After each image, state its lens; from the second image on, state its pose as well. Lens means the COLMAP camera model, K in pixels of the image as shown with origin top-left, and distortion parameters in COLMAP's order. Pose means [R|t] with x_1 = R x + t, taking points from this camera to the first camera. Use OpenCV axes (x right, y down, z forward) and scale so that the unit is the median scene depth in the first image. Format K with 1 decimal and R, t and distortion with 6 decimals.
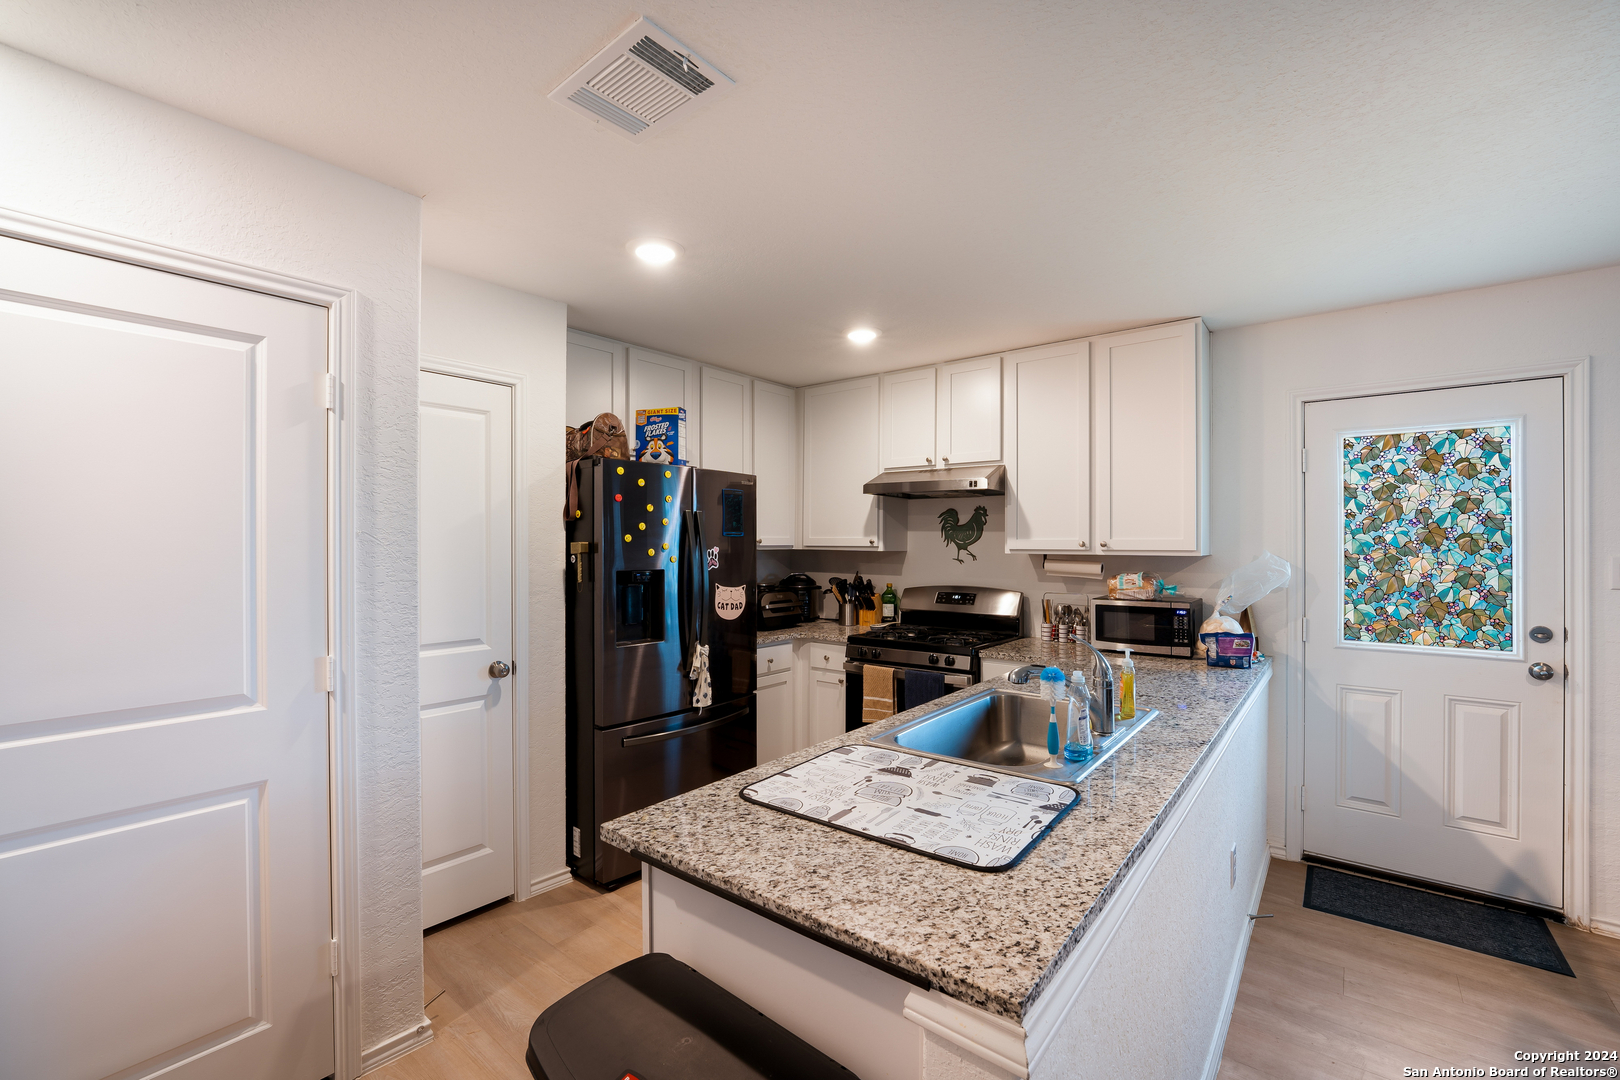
lens RADIAL K [[678.9, 0, 810.0], [0, 678.9, 540.0], [0, 0, 1]] dist [-0.016980, 0.000029]
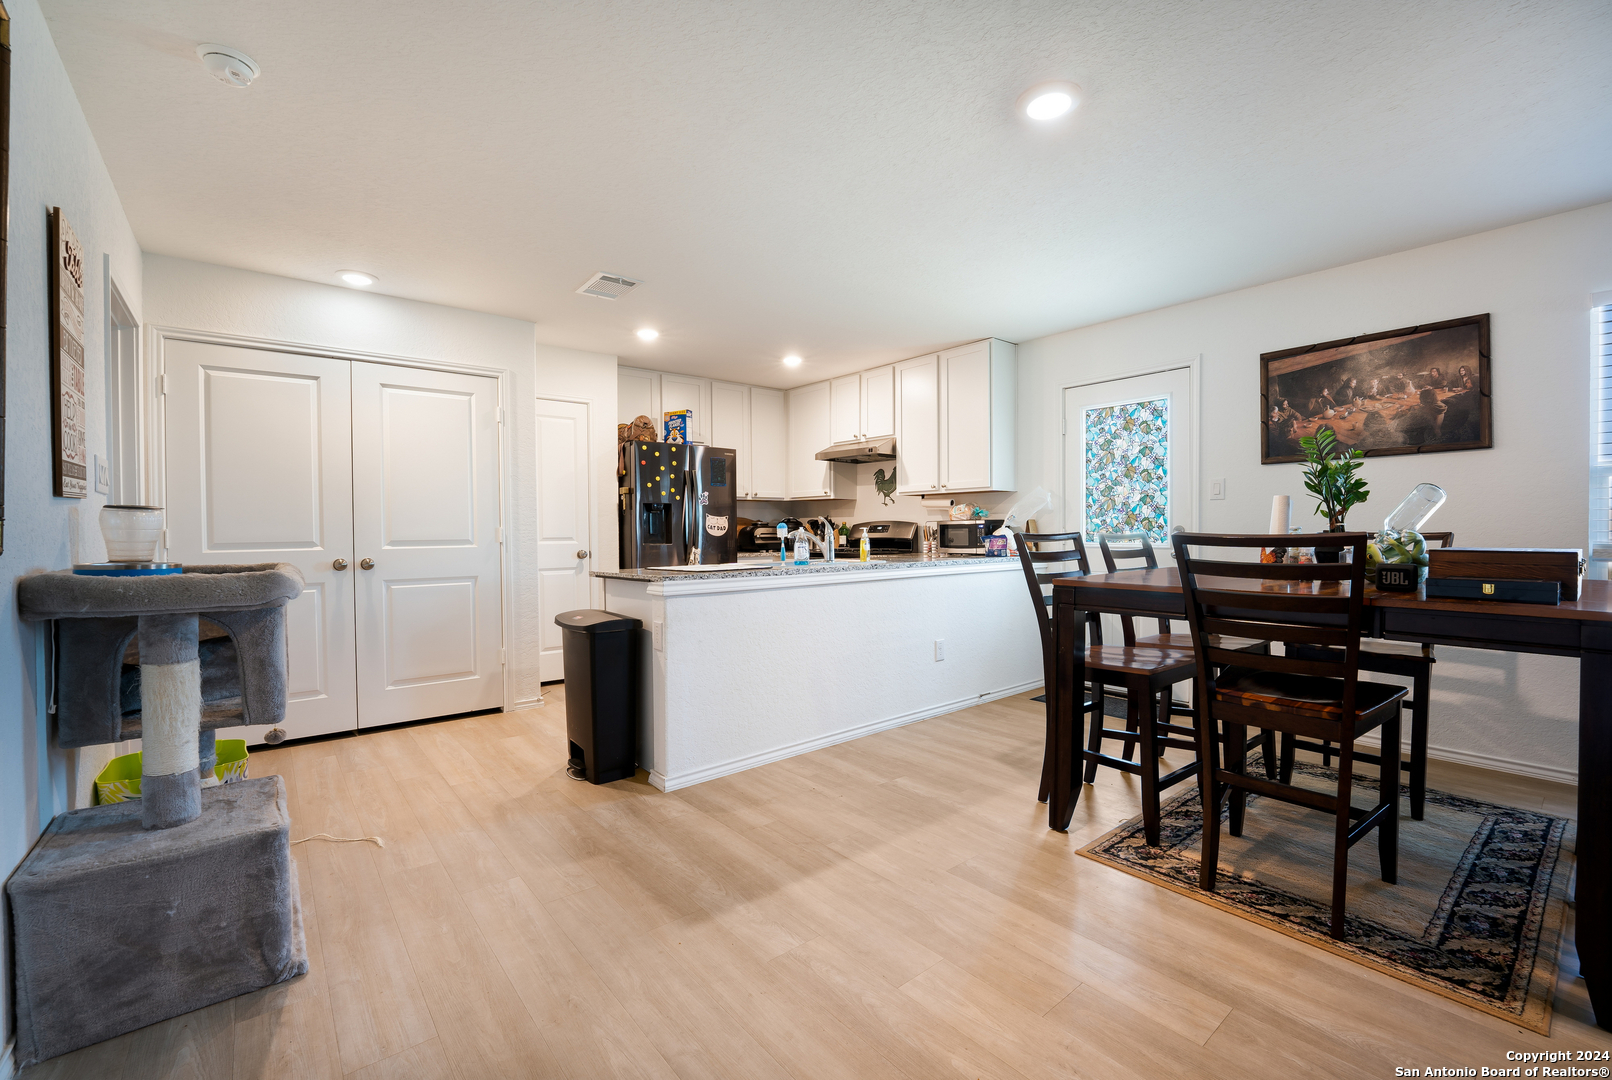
lens RADIAL K [[677.0, 0, 802.3], [0, 677.0, 537.0], [0, 0, 1]] dist [-0.013653, 0.000364]
pose [[0.978604, -0.005695, -0.205672, 0.475497], [0.008935, 0.999850, 0.014827, 0.107237], [0.205557, -0.016348, 0.978509, -0.646956]]
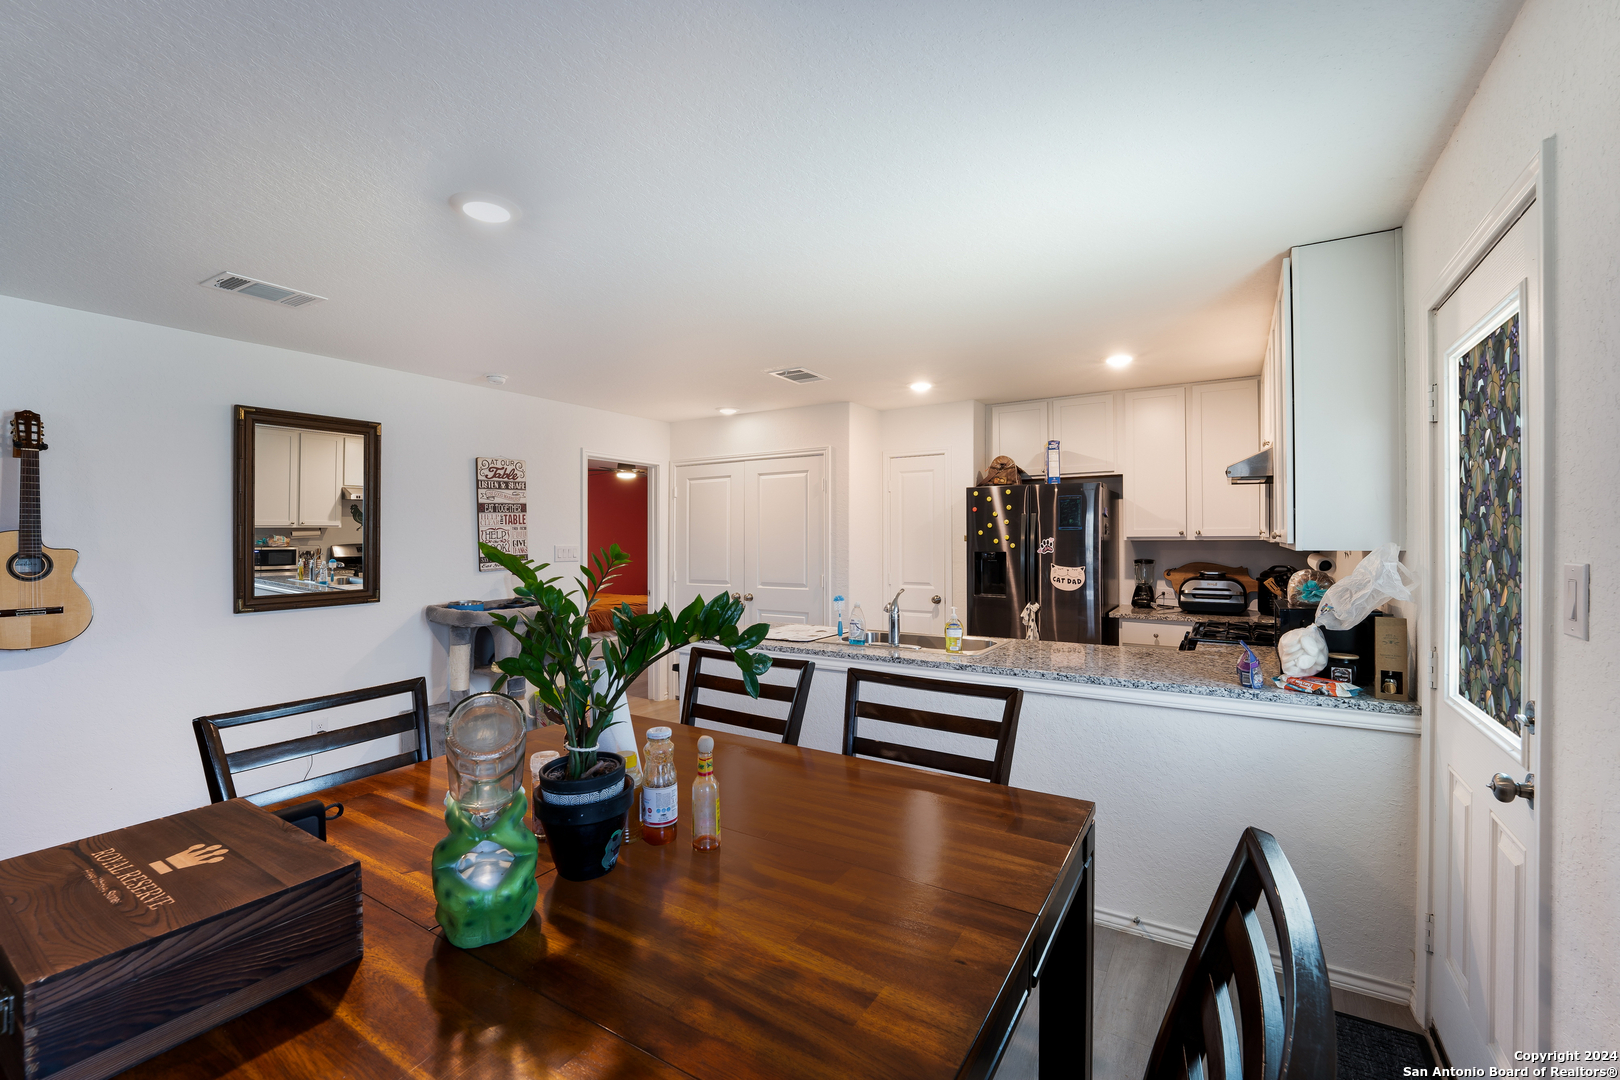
lens RADIAL K [[678.9, 0, 810.0], [0, 678.9, 540.0], [0, 0, 1]] dist [-0.016980, 0.000029]
pose [[0.119701, 0.005666, -0.992794, 1.307123], [0.010365, 0.999922, 0.006957, -0.000348], [0.992756, -0.011123, 0.119633, 0.353544]]
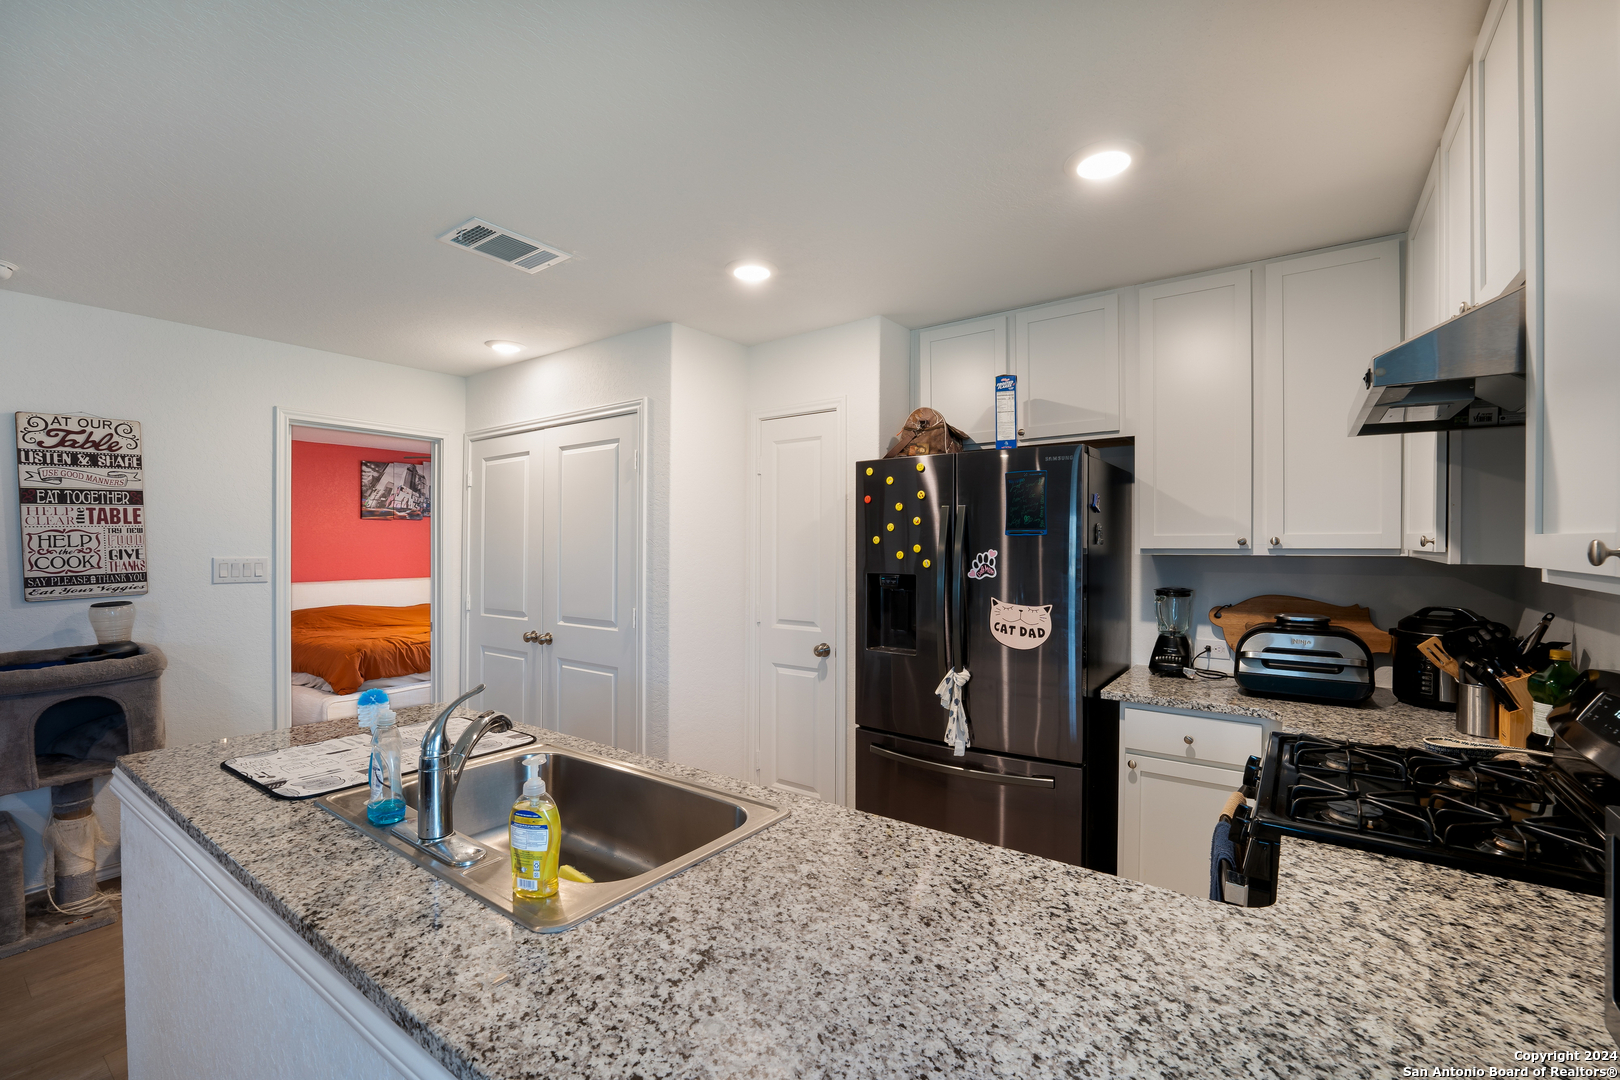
lens RADIAL K [[690.7, 0, 807.9], [0, 690.7, 554.5], [0, 0, 1]] dist [-0.017666, 0.000155]
pose [[0.056807, 0.016635, -0.998247, 0.679024], [0.006422, 0.999834, 0.017027, 0.000743], [0.998365, -0.007378, 0.056691, 0.806359]]
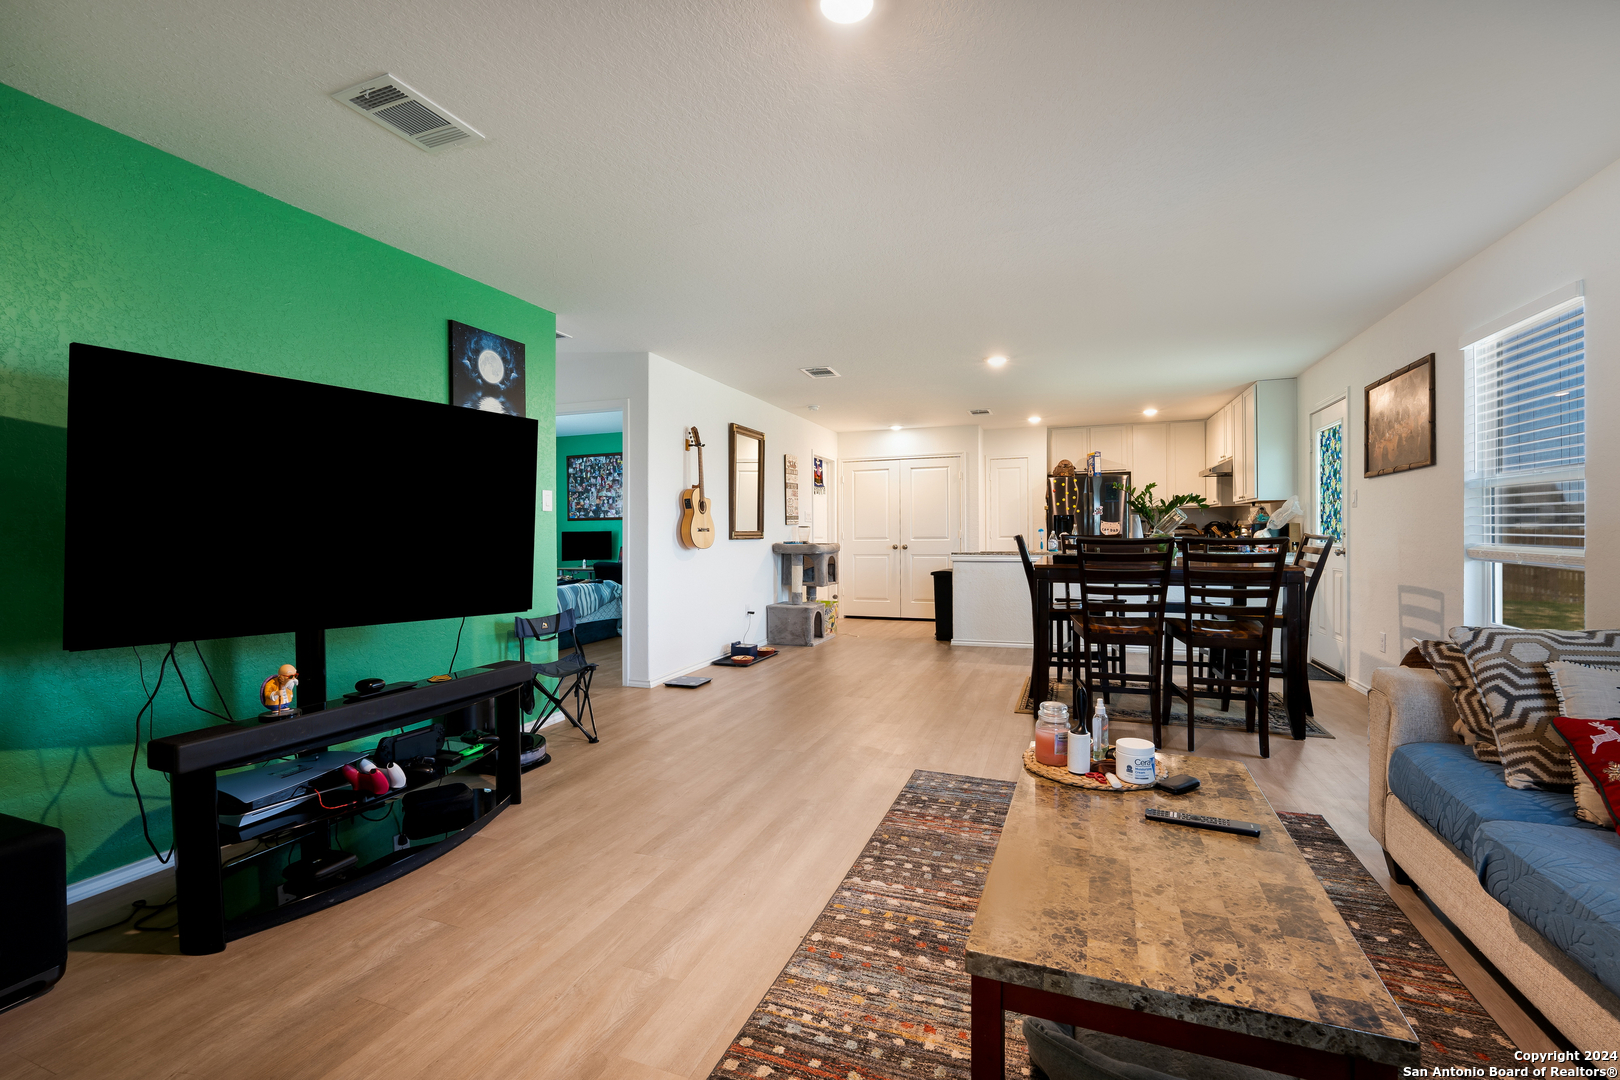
lens RADIAL K [[691.9, 0, 810.0], [0, 691.9, 540.0], [0, 0, 1]] dist [-0.014606, 0.001013]
pose [[0.313549, 0.004634, -0.949561, 2.126739], [0.012262, 0.999885, 0.008928, 0.107378], [0.949493, -0.014442, 0.313456, -0.909695]]
